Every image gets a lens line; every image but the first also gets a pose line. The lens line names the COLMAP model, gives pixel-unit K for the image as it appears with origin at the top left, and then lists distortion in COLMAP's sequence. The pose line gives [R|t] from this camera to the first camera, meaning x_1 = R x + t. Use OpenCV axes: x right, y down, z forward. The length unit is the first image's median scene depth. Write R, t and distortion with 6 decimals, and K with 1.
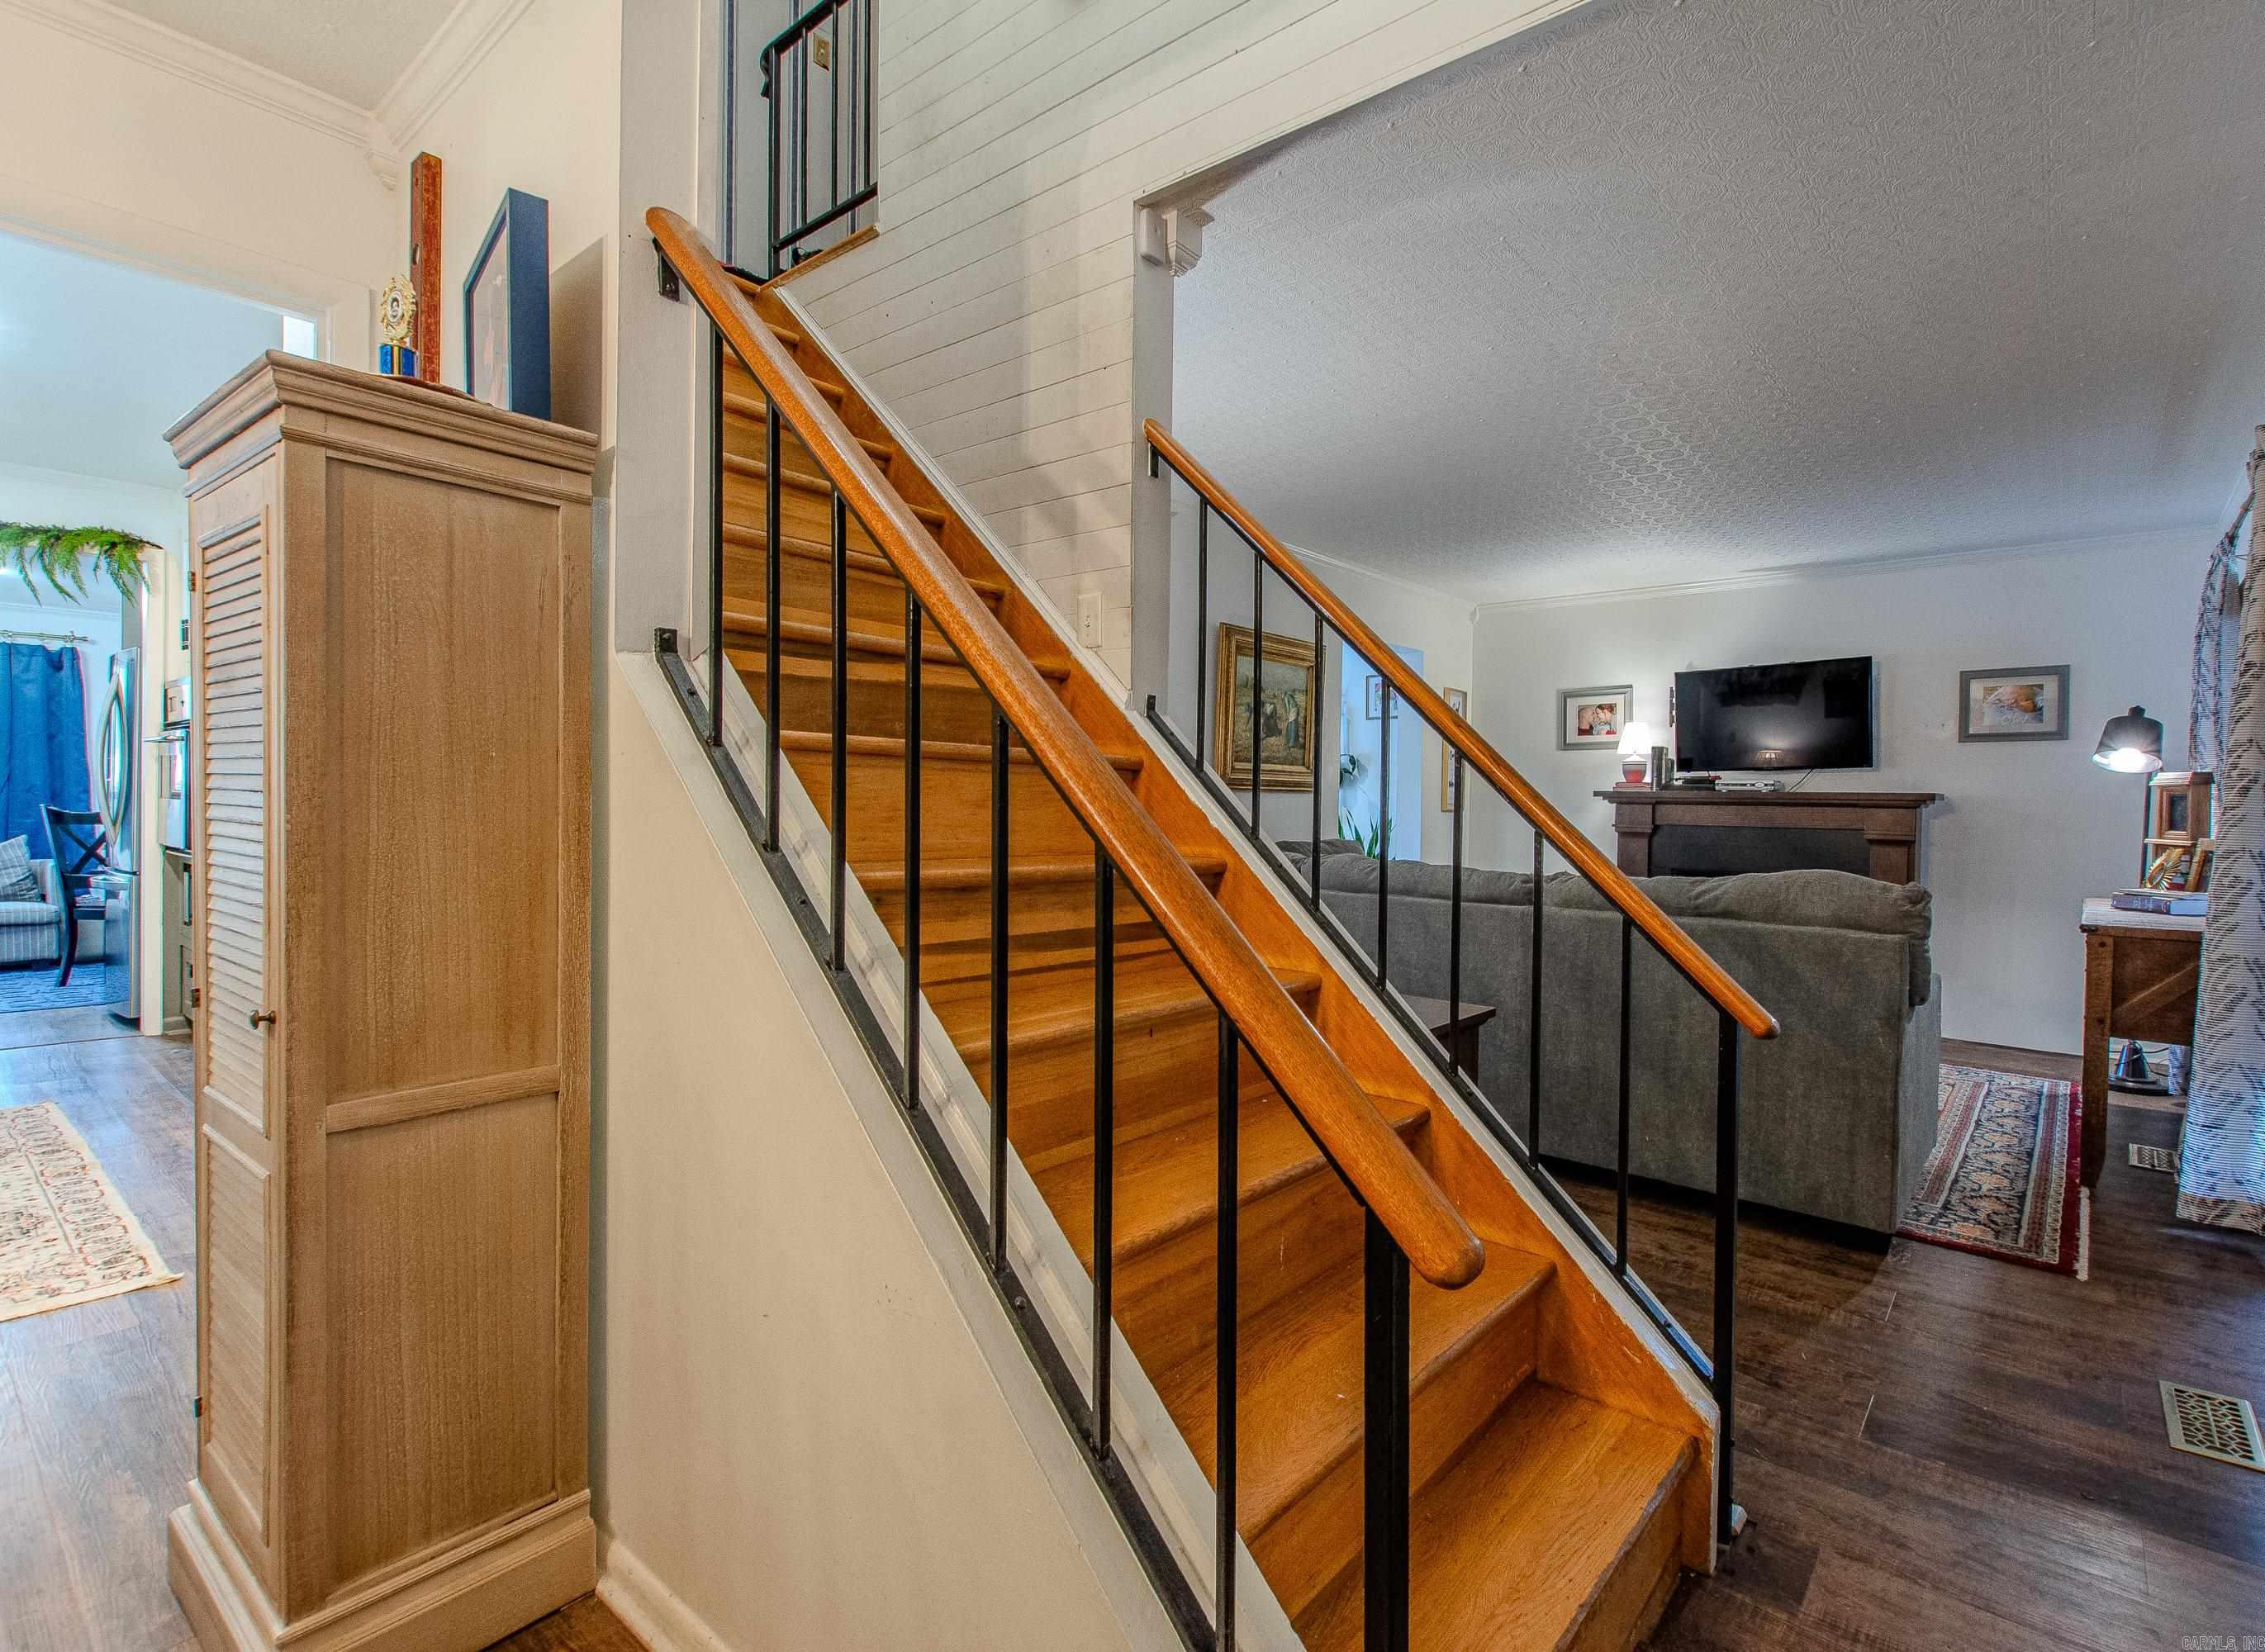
lens RADIAL K [[1070.1, 0, 1248.9], [0, 1070.1, 821.5], [0, 0, 1]] dist [0.005687, -0.002366]
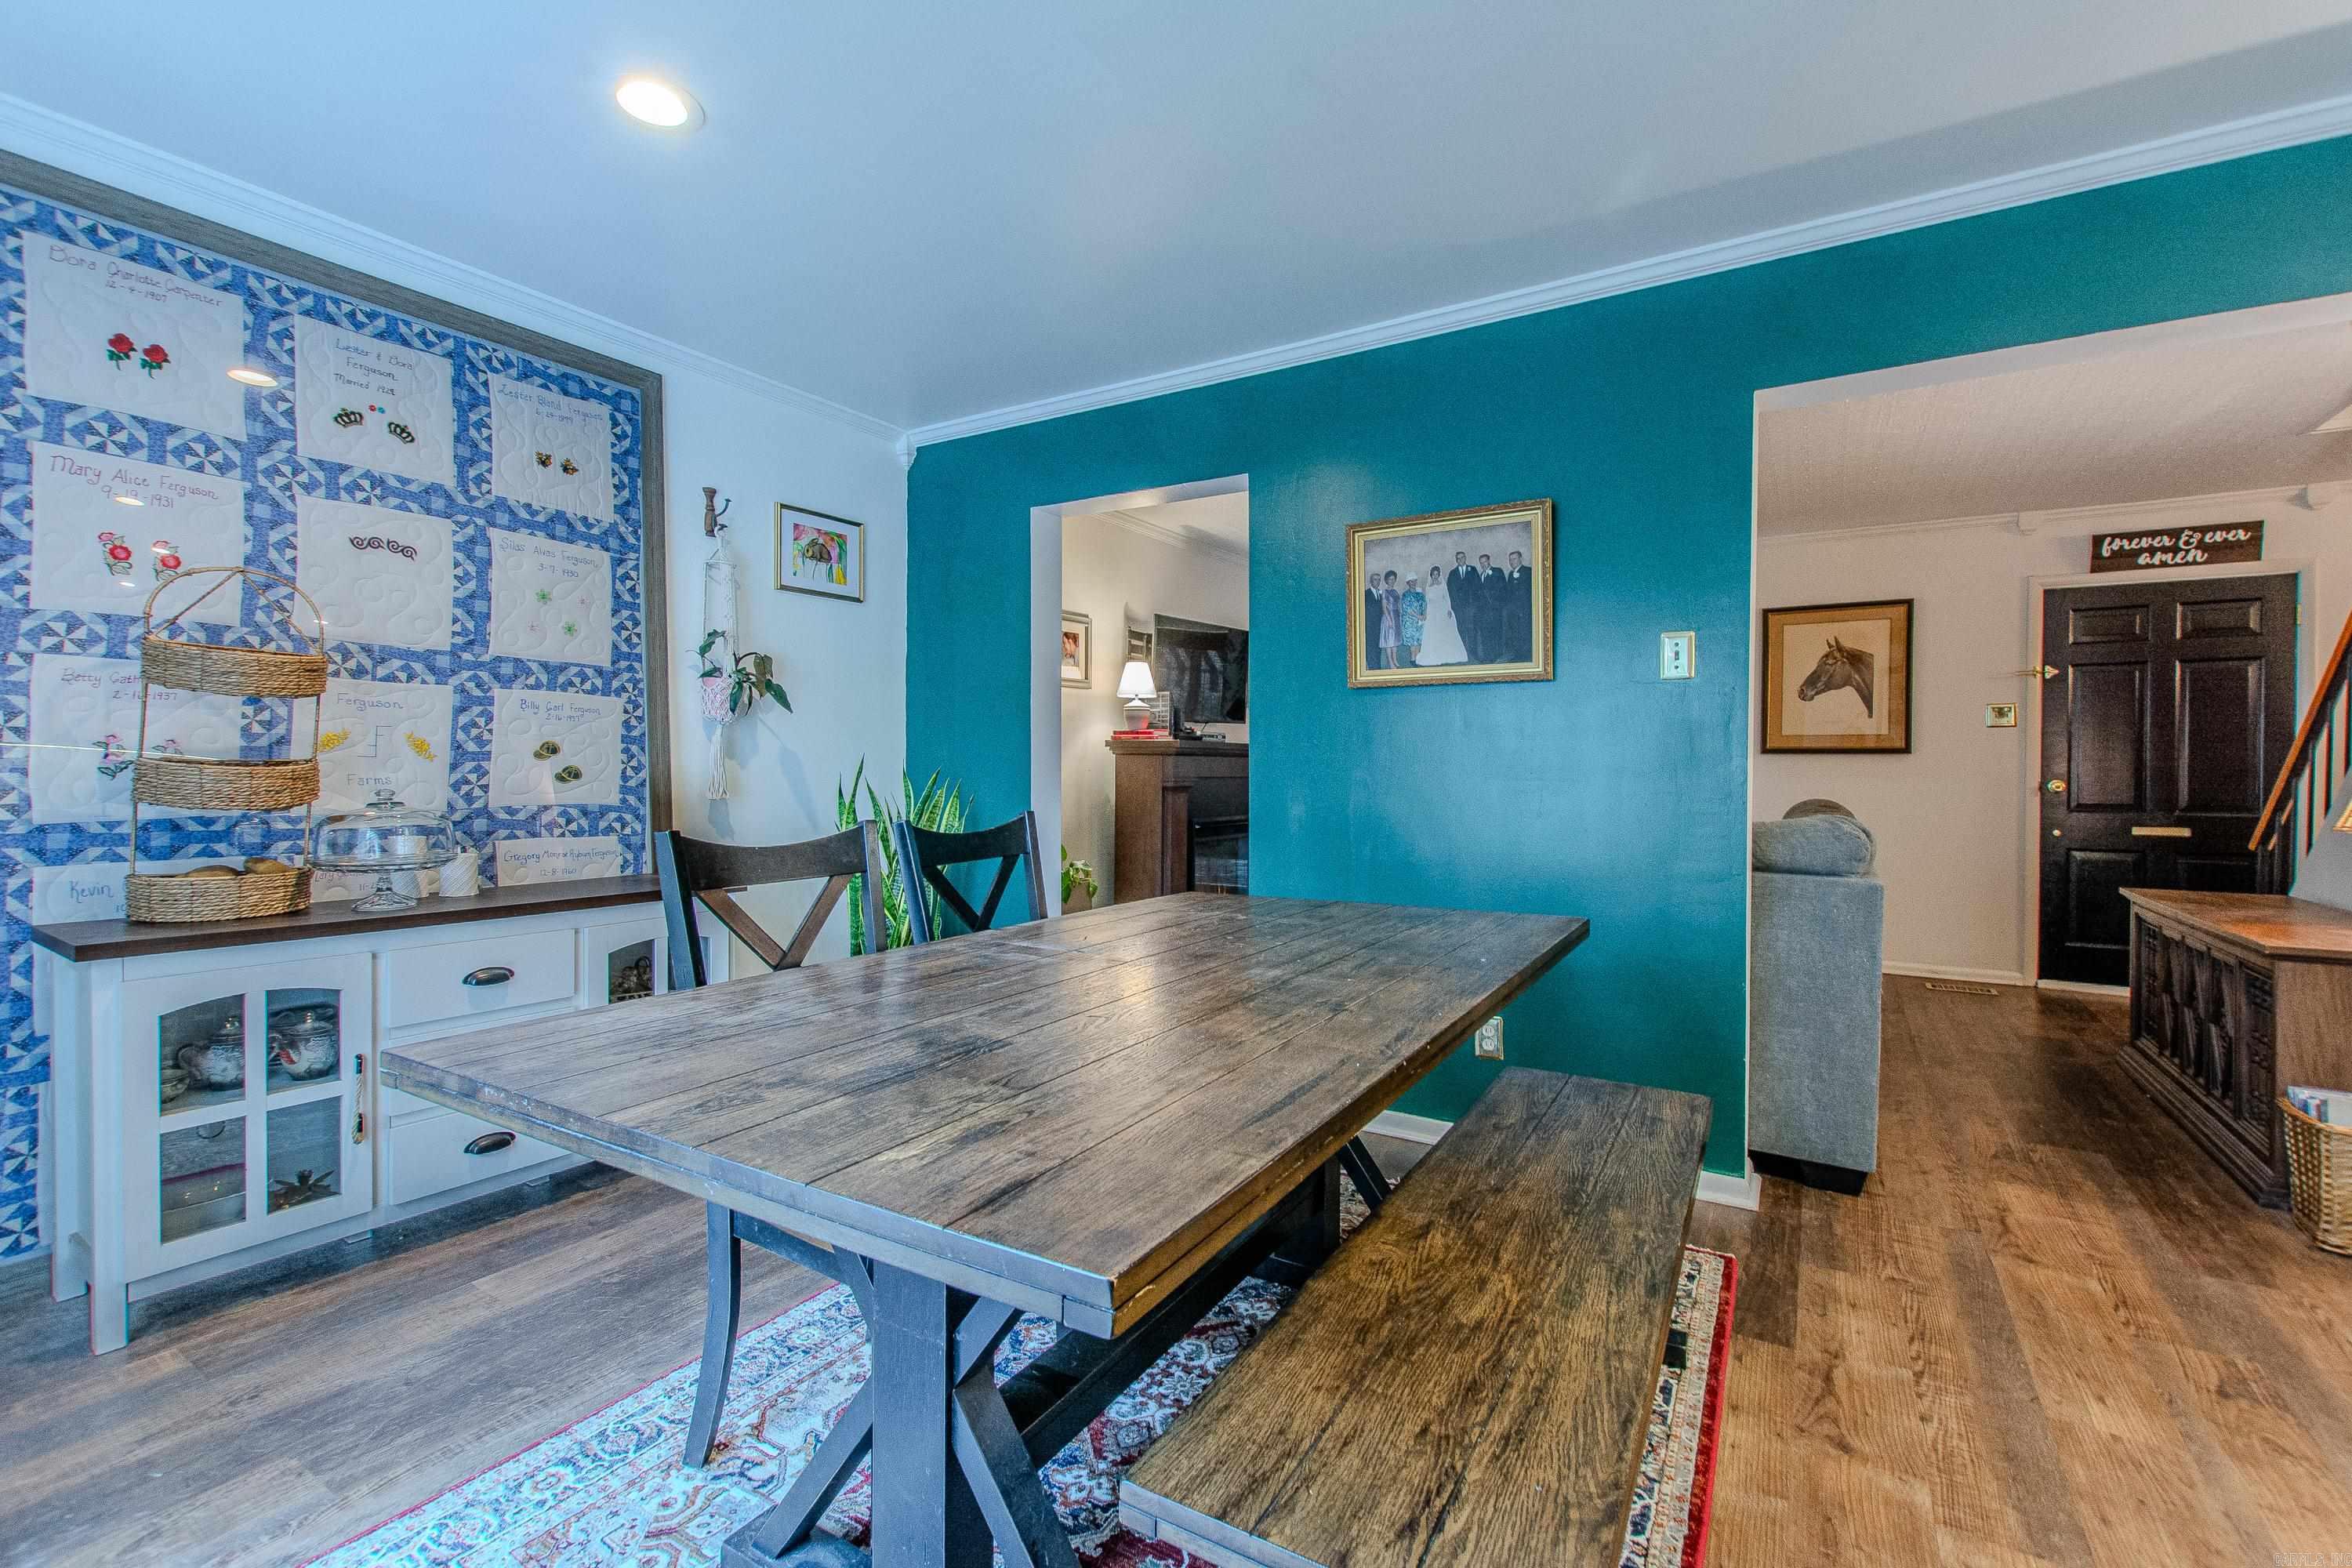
lens RADIAL K [[1015.3, 0, 1188.2], [0, 1015.3, 780.8], [0, 0, 1]] dist [0.007417, -0.003914]
pose [[-0.095591, -0.029526, 0.994983, -0.602029], [0.007667, 0.999508, 0.030397, -0.025597], [-0.995391, 0.010534, -0.095318, 1.302971]]
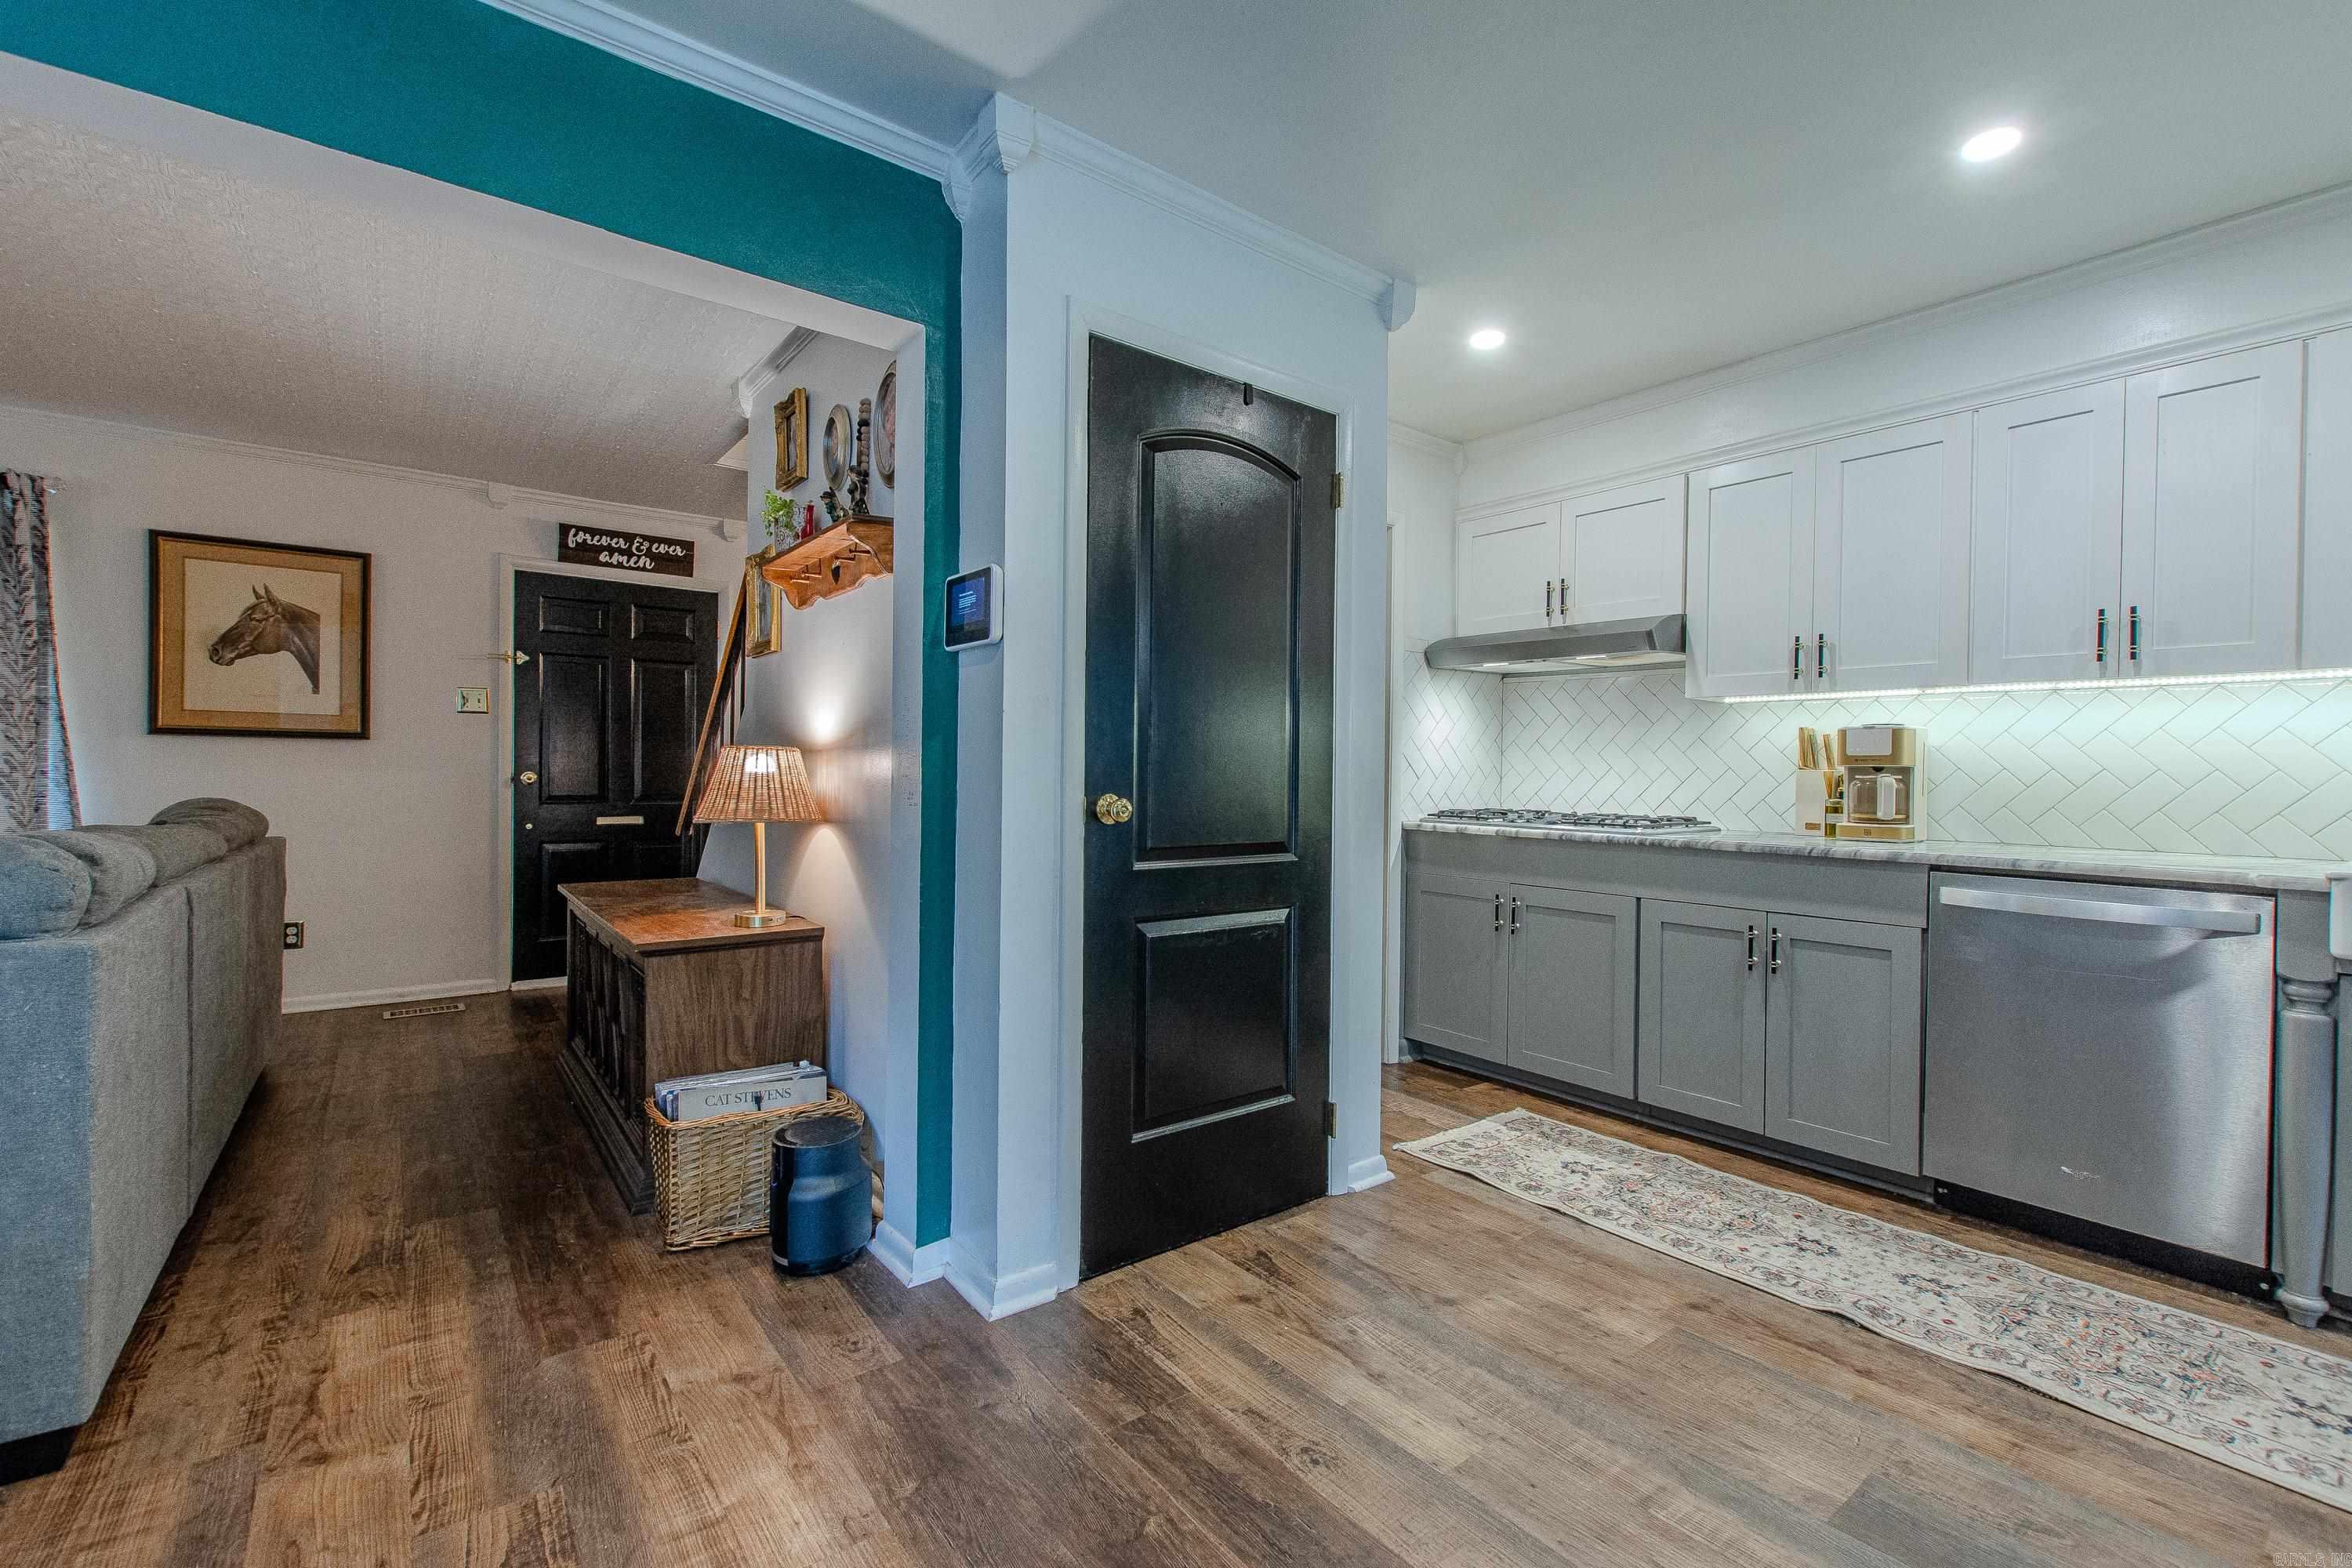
lens RADIAL K [[1015.3, 0, 1186.4], [0, 1015.3, 778.2], [0, 0, 1]] dist [0.007417, -0.003914]
pose [[-0.967115, -0.031461, 0.252386, -0.524578], [-0.026089, 0.999357, 0.024604, -0.022541], [-0.252998, 0.017210, -0.967314, 1.118221]]
